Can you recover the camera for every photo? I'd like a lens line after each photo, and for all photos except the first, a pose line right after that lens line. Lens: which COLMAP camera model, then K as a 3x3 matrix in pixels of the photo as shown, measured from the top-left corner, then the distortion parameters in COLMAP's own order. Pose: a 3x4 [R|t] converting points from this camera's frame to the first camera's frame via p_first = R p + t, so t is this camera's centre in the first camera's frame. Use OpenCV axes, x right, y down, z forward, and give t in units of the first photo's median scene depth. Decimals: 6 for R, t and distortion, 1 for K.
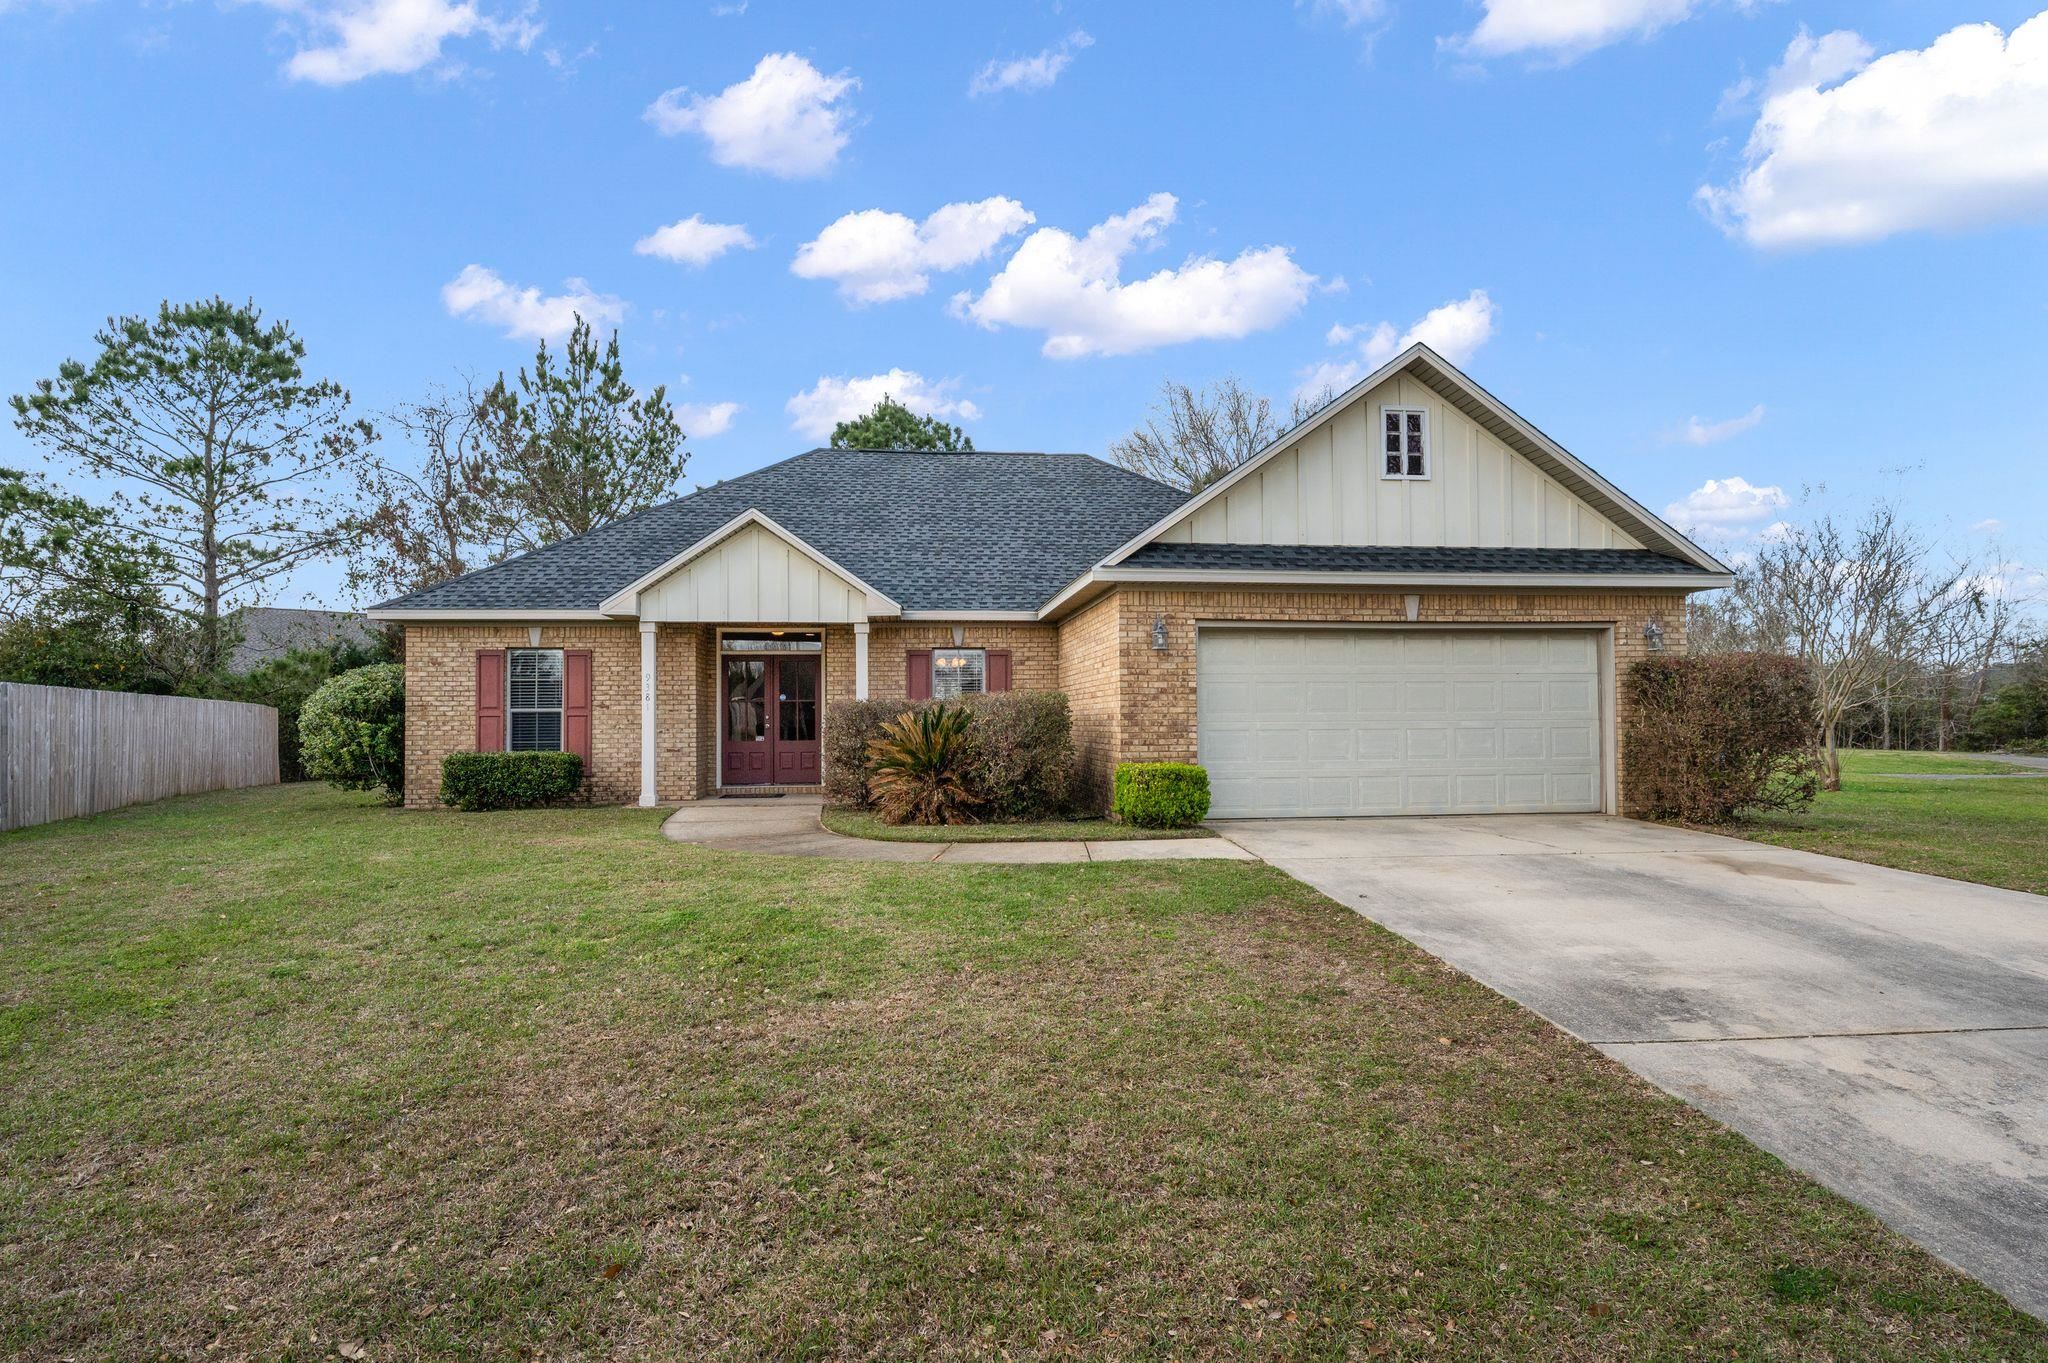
lens RADIAL K [[1105.8, 0, 1026.0], [0, 1105.8, 676.8], [0, 0, 1]] dist [-0.007690, -0.000129]
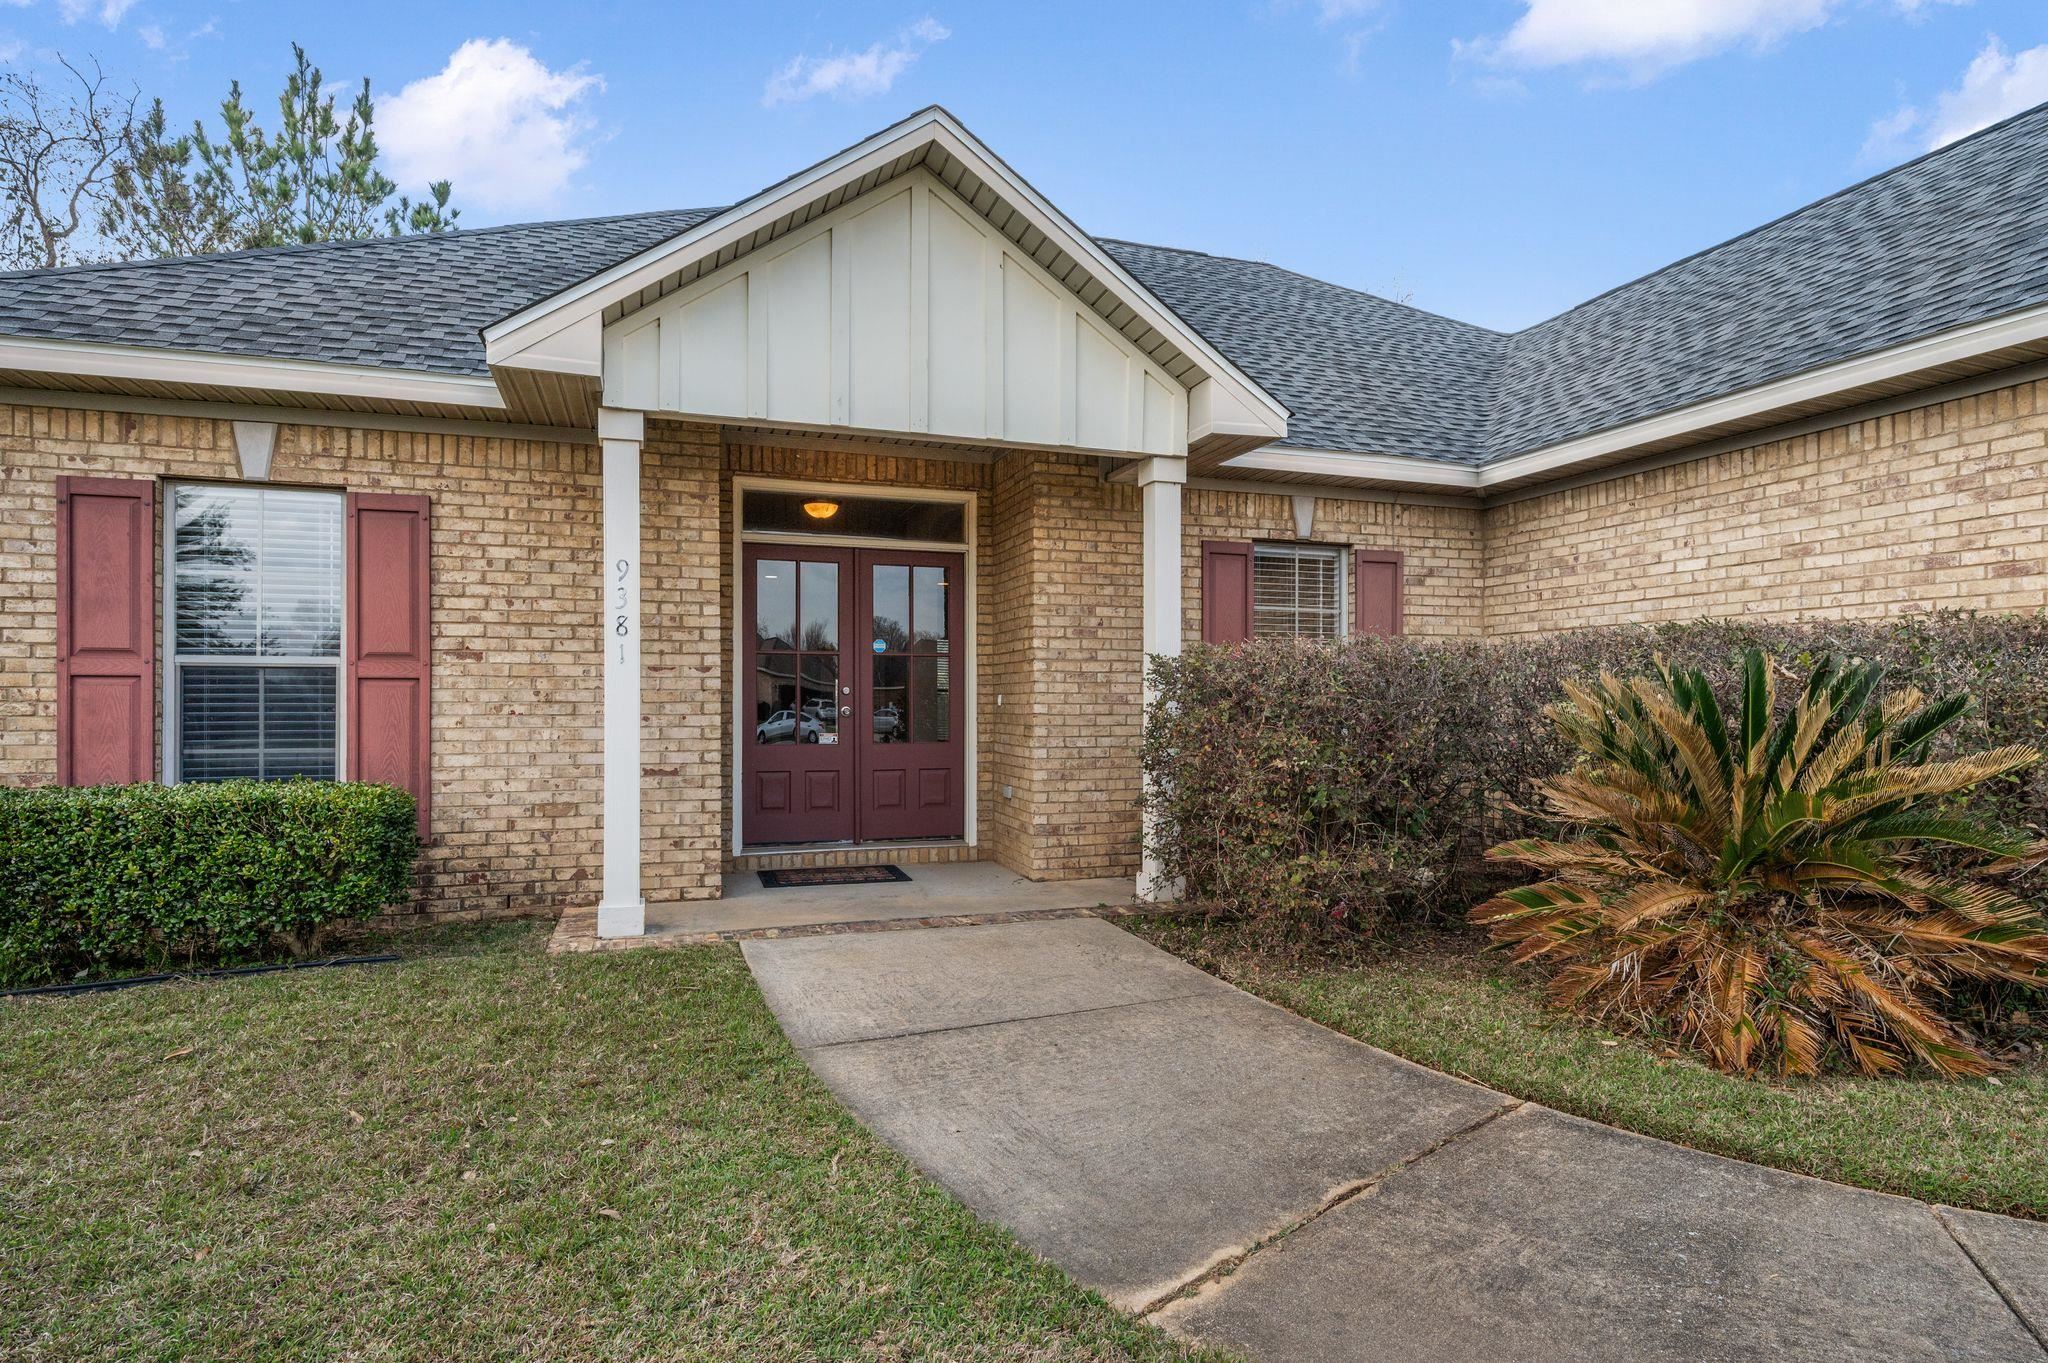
lens RADIAL K [[1105.8, 0, 1032.5], [0, 1105.8, 697.4], [0, 0, 1]] dist [-0.007690, -0.000129]
pose [[0.975297, 0.010345, 0.220655, -0.296552], [-0.017257, 0.999418, 0.029419, 0.028889], [-0.220222, -0.032500, 0.974908, 0.637593]]
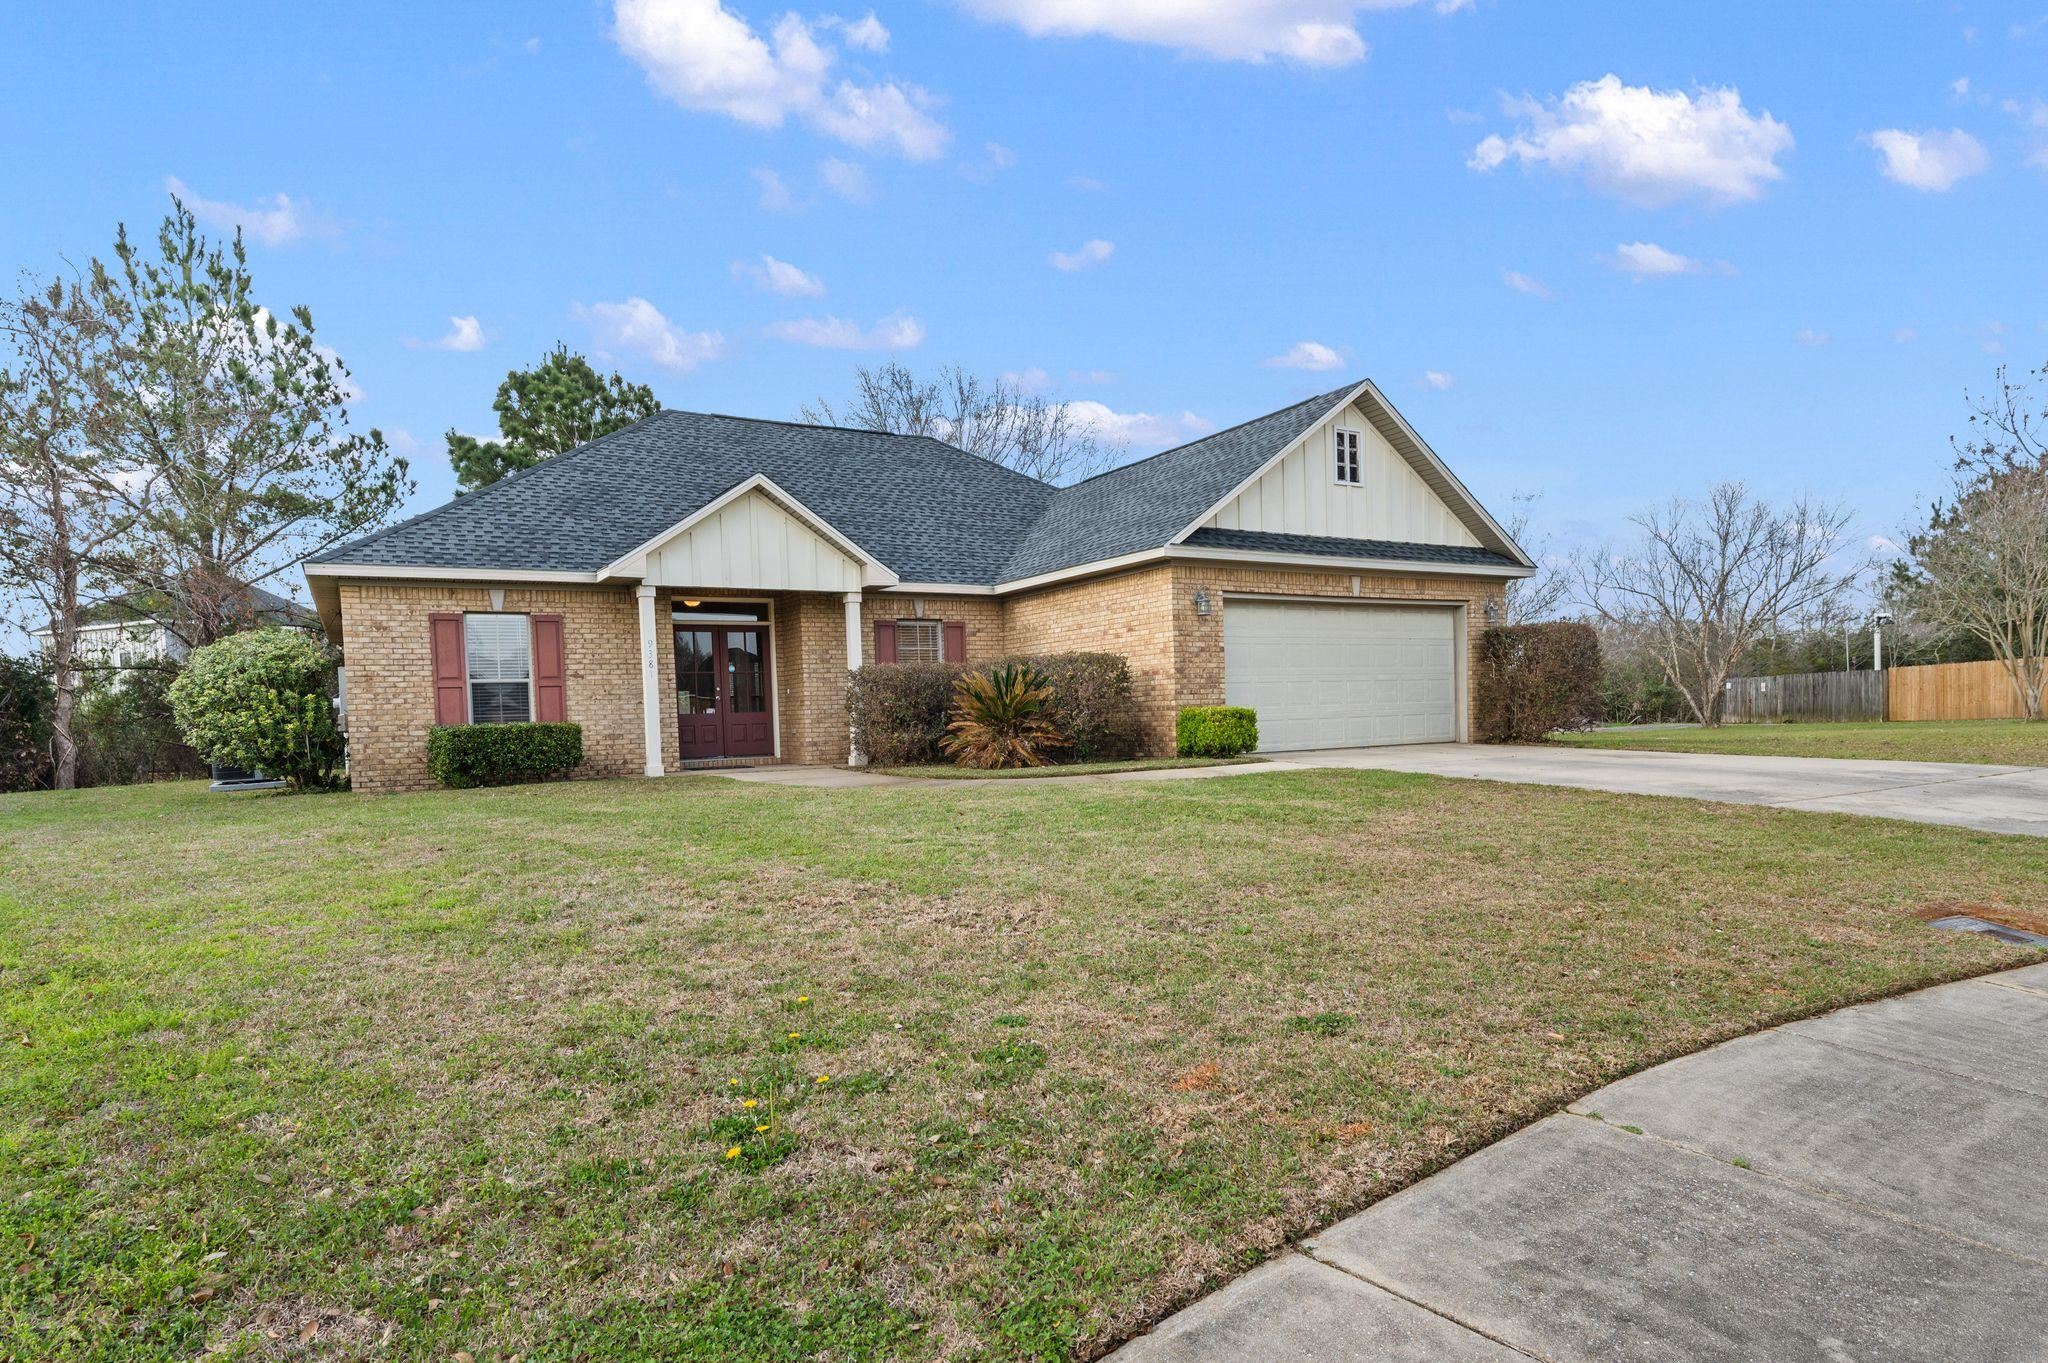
lens RADIAL K [[1182.1, 0, 1061.6], [0, 1182.1, 758.8], [0, 0, 1]] dist [0.003413, -0.002258]
pose [[0.903005, -0.038072, 0.427939, -0.470575], [0.010258, 0.997693, 0.067114, 0.035656], [-0.429507, -0.056215, 0.901312, -0.094006]]
